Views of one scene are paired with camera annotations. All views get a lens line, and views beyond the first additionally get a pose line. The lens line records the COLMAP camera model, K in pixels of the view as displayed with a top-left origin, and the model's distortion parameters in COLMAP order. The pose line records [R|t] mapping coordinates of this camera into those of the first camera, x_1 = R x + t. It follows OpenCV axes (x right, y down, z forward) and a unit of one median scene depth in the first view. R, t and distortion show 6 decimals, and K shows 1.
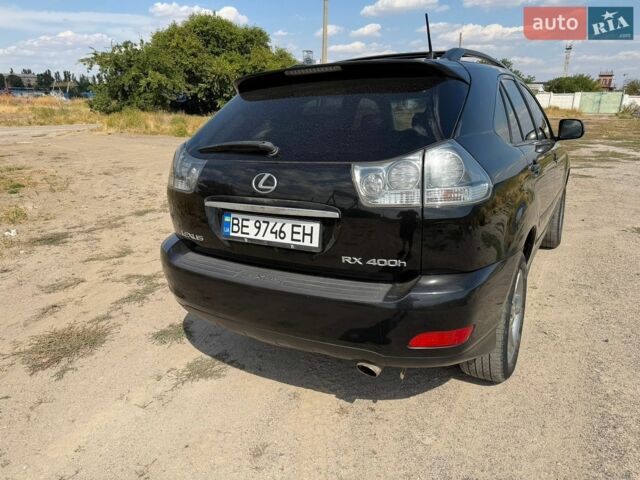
lens RADIAL K [[456.7, 0, 318.9], [0, 456.7, 240.6], [0, 0, 1]] dist [0.008615, -0.005699]
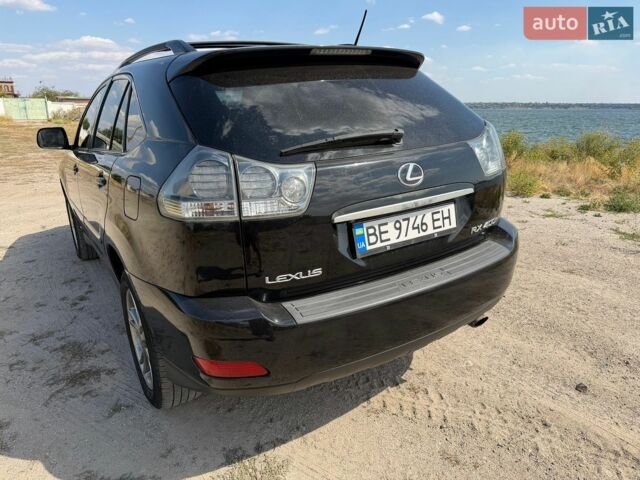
lens RADIAL K [[456.7, 0, 319.9], [0, 456.7, 237.9], [0, 0, 1]] dist [0.008615, -0.005699]
pose [[0.433824, -0.246295, 0.866681, -0.953981], [0.263168, 0.954604, 0.139551, -0.171632], [-0.861707, 0.167542, 0.478947, 0.716041]]
